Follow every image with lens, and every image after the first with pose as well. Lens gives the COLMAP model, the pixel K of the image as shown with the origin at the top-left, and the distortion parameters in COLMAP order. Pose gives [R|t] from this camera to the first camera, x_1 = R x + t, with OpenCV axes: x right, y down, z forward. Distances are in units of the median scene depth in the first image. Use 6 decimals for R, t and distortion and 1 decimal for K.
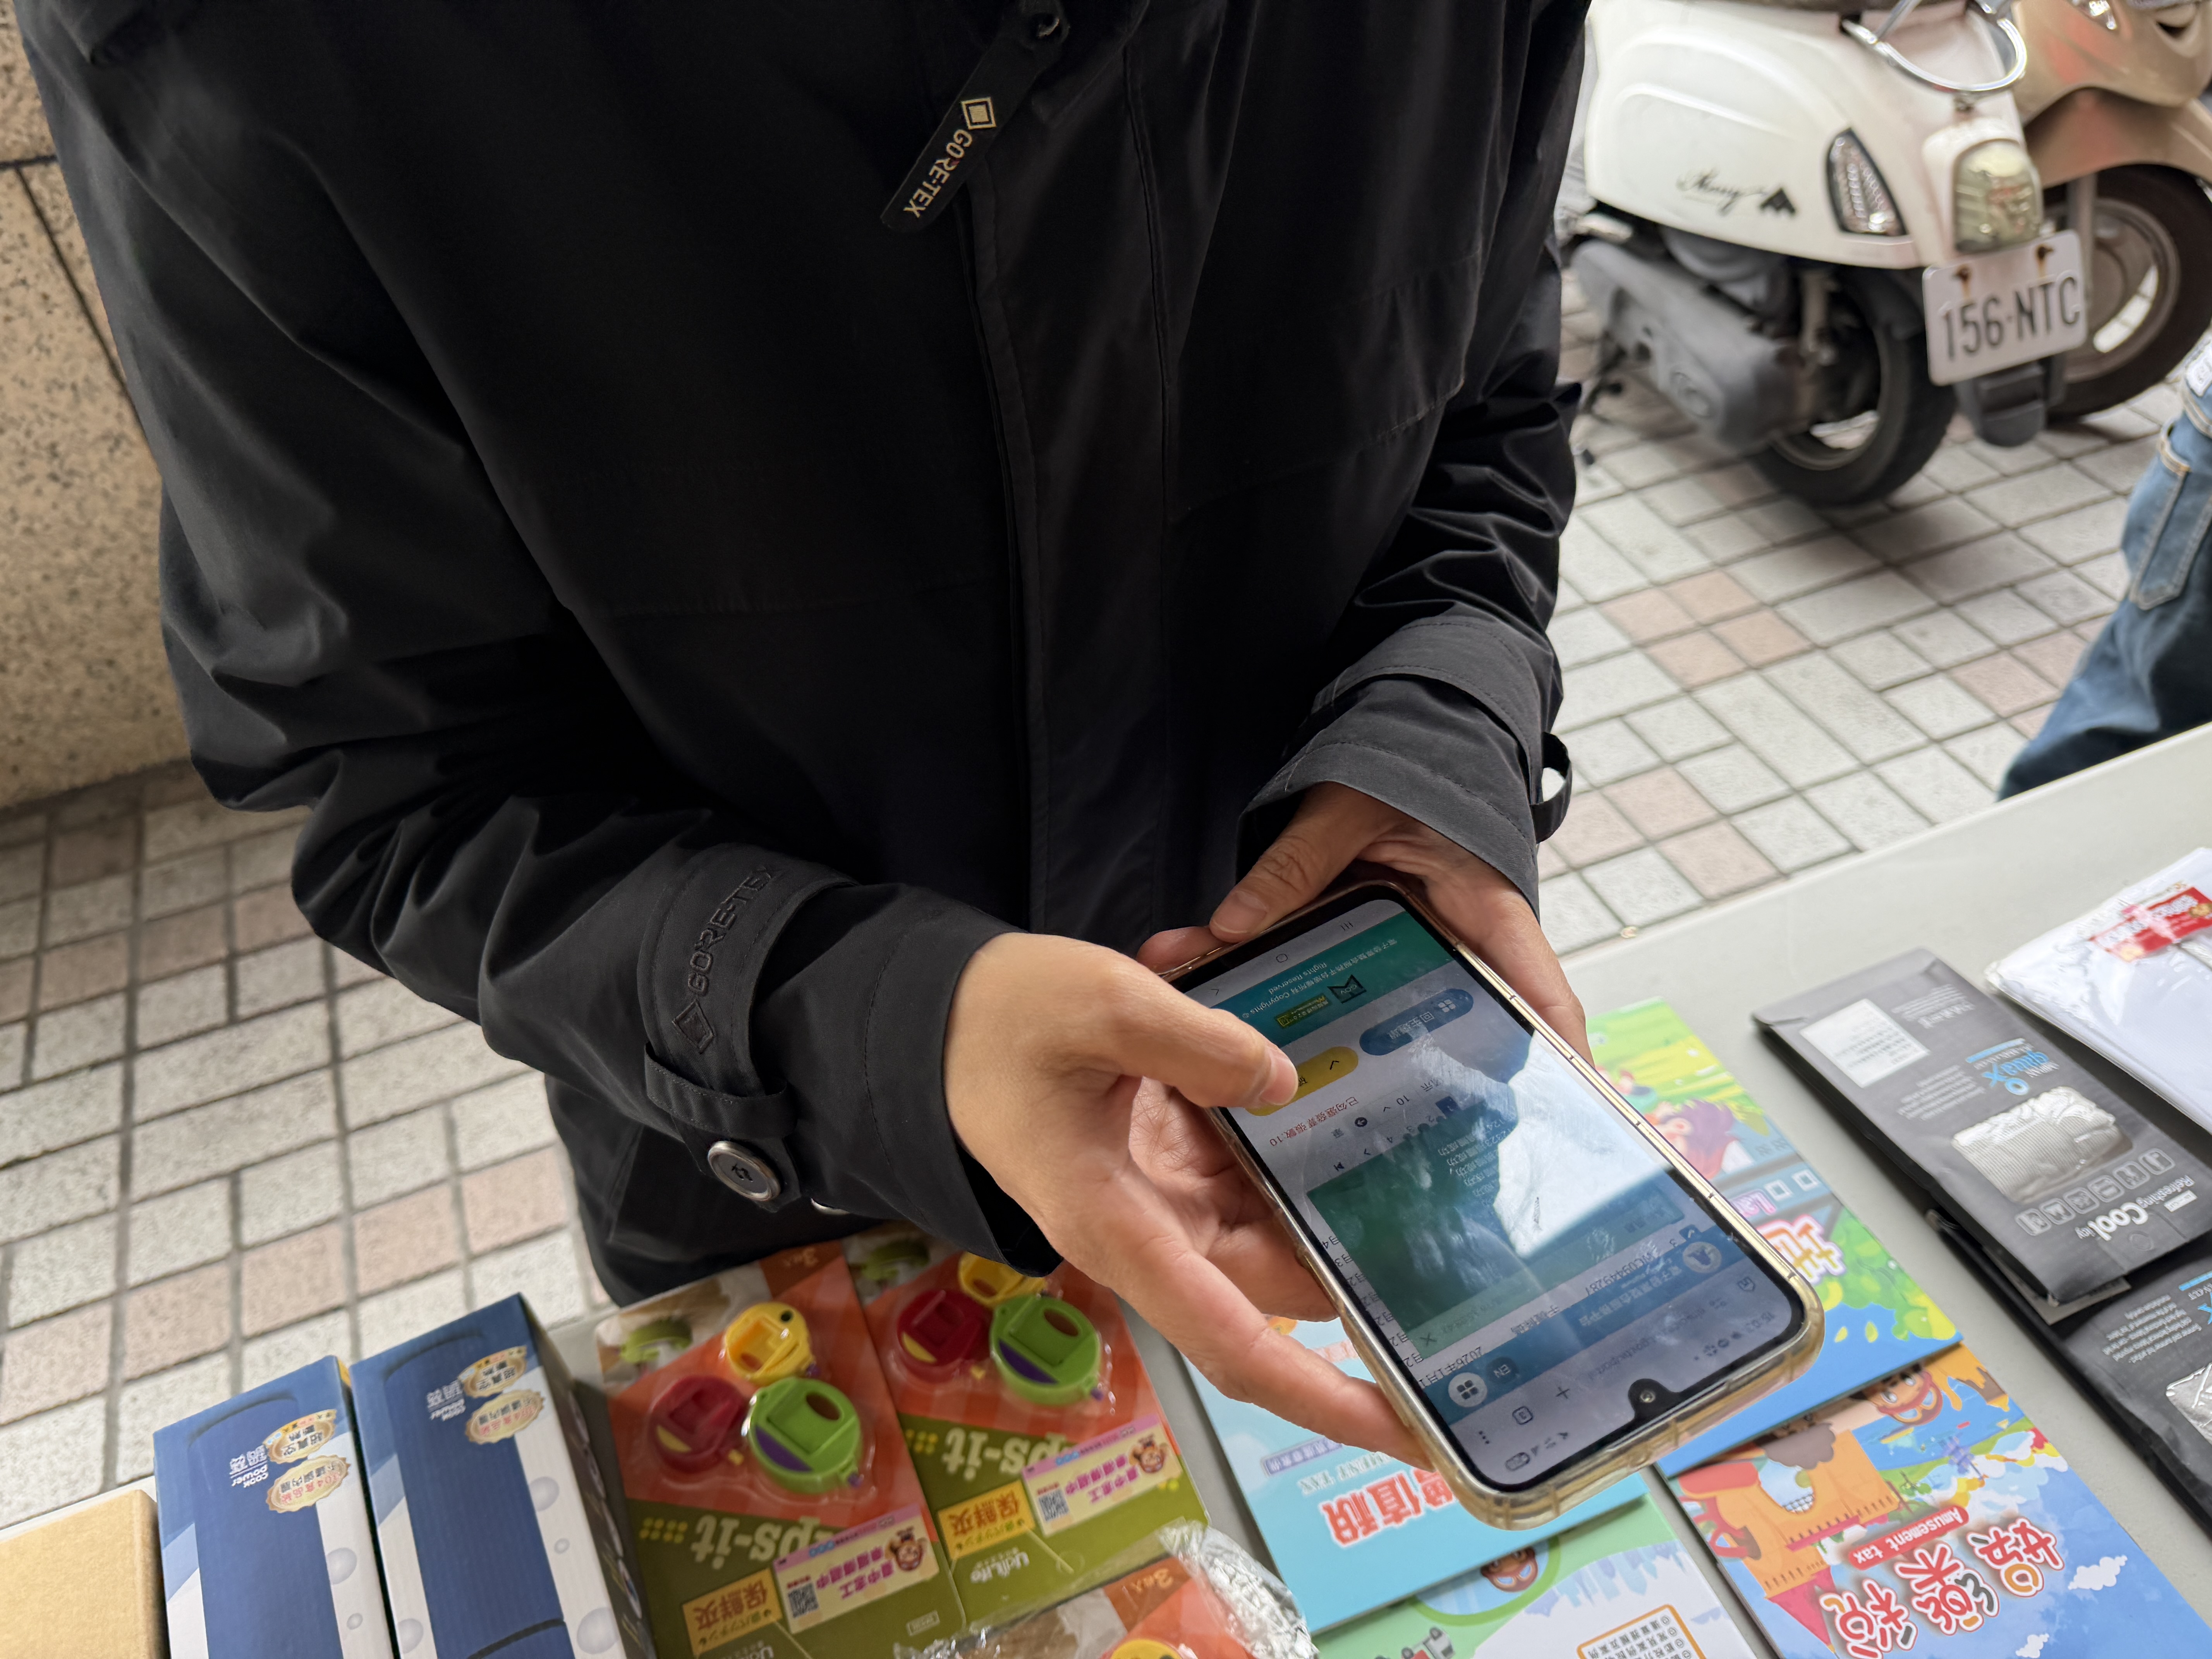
lens RADIAL K [[1574.1, 0, 1106.0], [0, 1574.1, 829.5], [0, 0, 1]] dist [-0.024100, 0.000280]
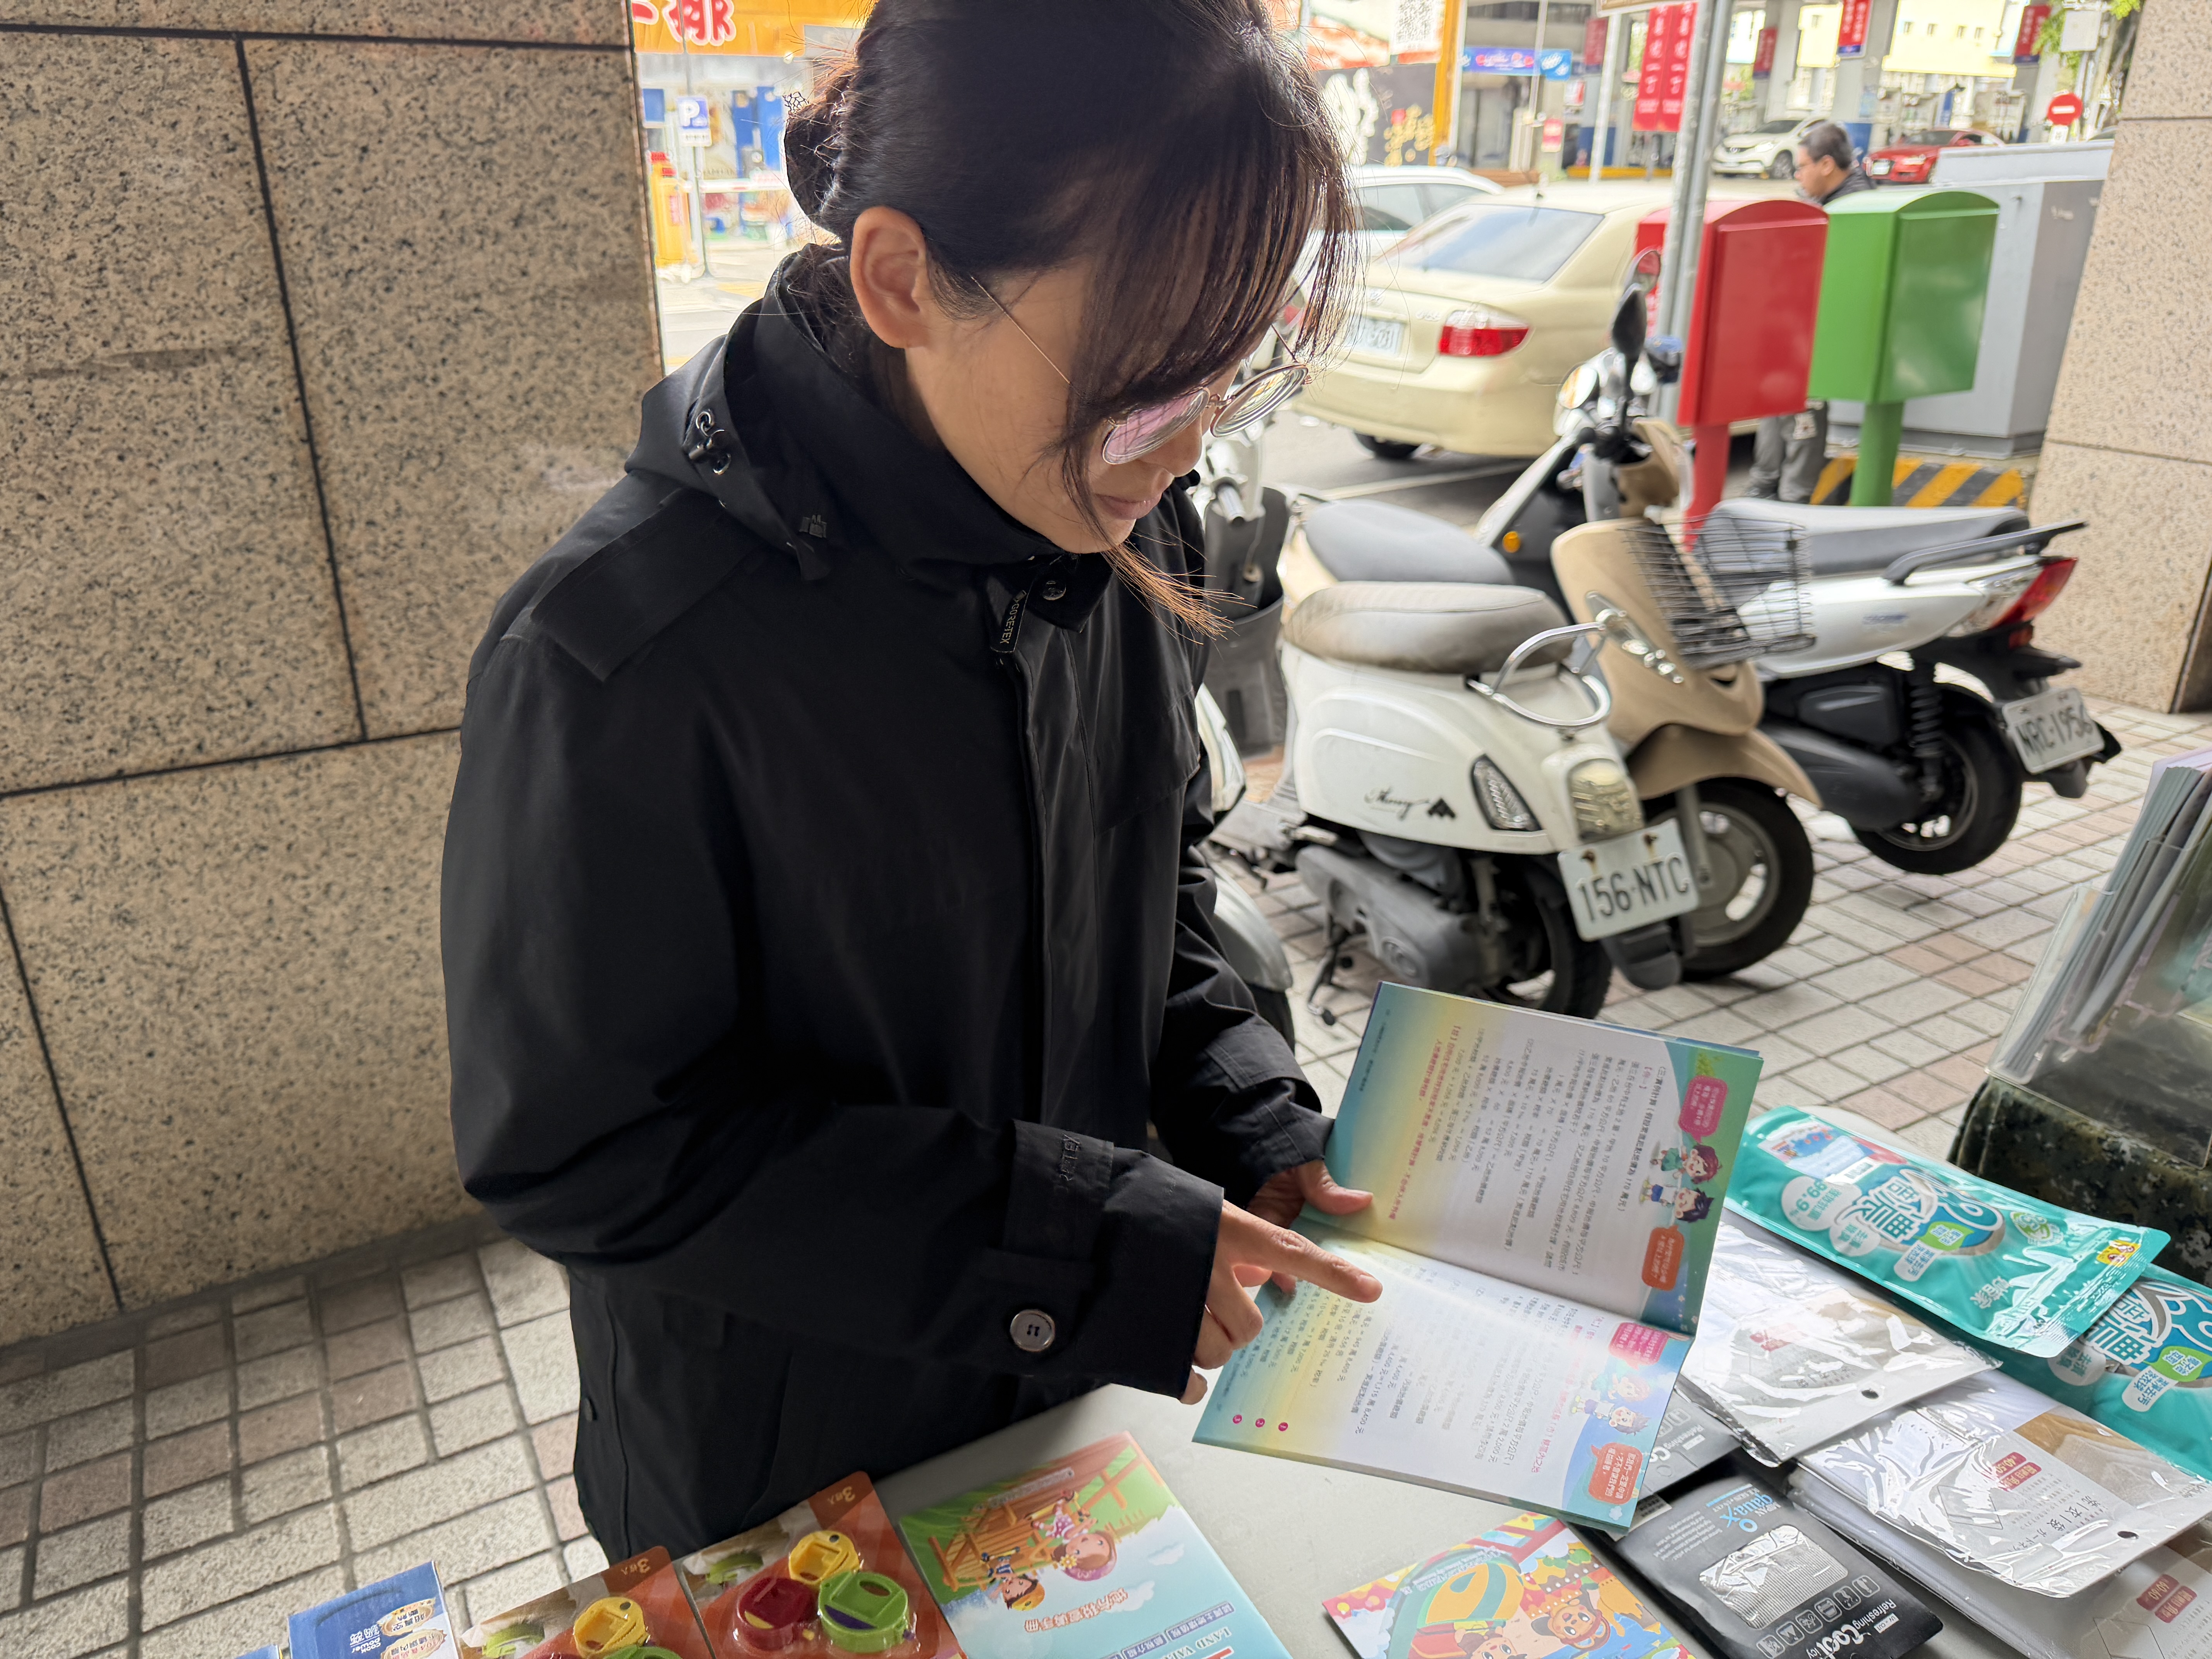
lens RADIAL K [[1569.4, 0, 1106.0], [0, 1569.4, 829.5], [0, 0, 1]] dist [-0.006178, 0.001190]
pose [[0.992665, -0.021332, 0.119001, 0.006718], [0.065284, 0.923046, -0.379110, 0.080550], [-0.101756, 0.384098, 0.917668, -0.139708]]
